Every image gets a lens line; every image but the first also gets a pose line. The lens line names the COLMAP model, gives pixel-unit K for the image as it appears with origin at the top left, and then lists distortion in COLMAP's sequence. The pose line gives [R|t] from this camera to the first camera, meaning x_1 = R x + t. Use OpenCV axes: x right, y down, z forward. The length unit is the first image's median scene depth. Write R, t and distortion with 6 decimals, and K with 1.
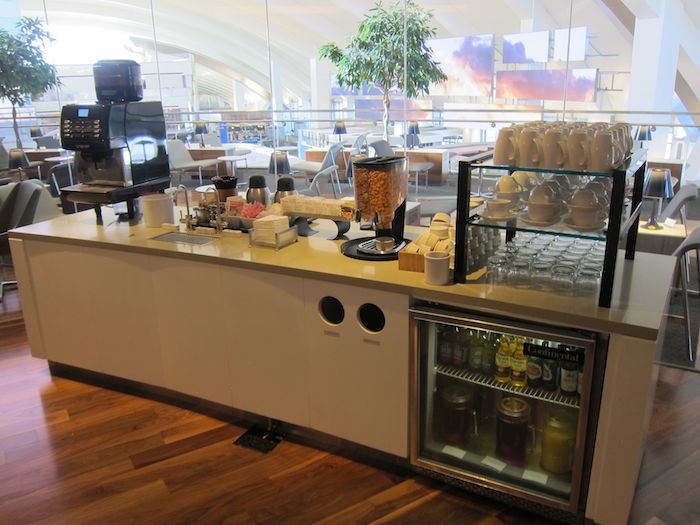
lens RADIAL K [[586.1, 0, 350.4], [0, 586.1, 259.7], [0, 0, 1]] dist [-0.050699, 0.003837]
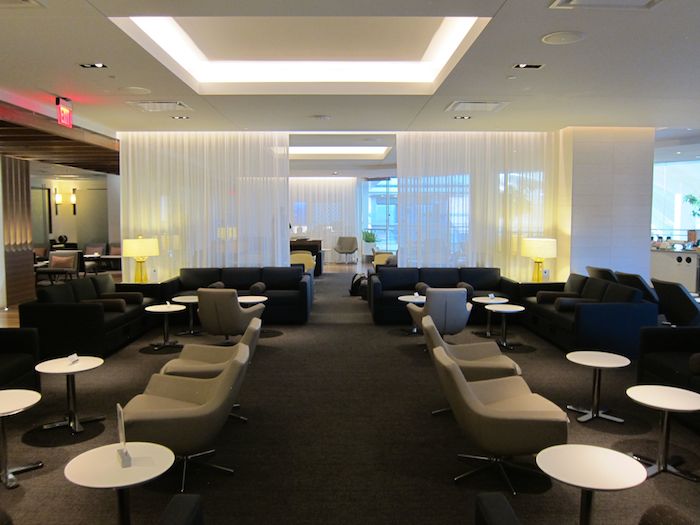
lens RADIAL K [[586.1, 0, 347.9], [0, 586.1, 263.5], [0, 0, 1]] dist [-0.050699, 0.003837]
pose [[0.838205, 0.062952, -0.541709, 0.230263], [-0.174895, 0.971879, -0.157679, 1.226757], [0.516550, 0.226910, 0.825644, -3.908512]]
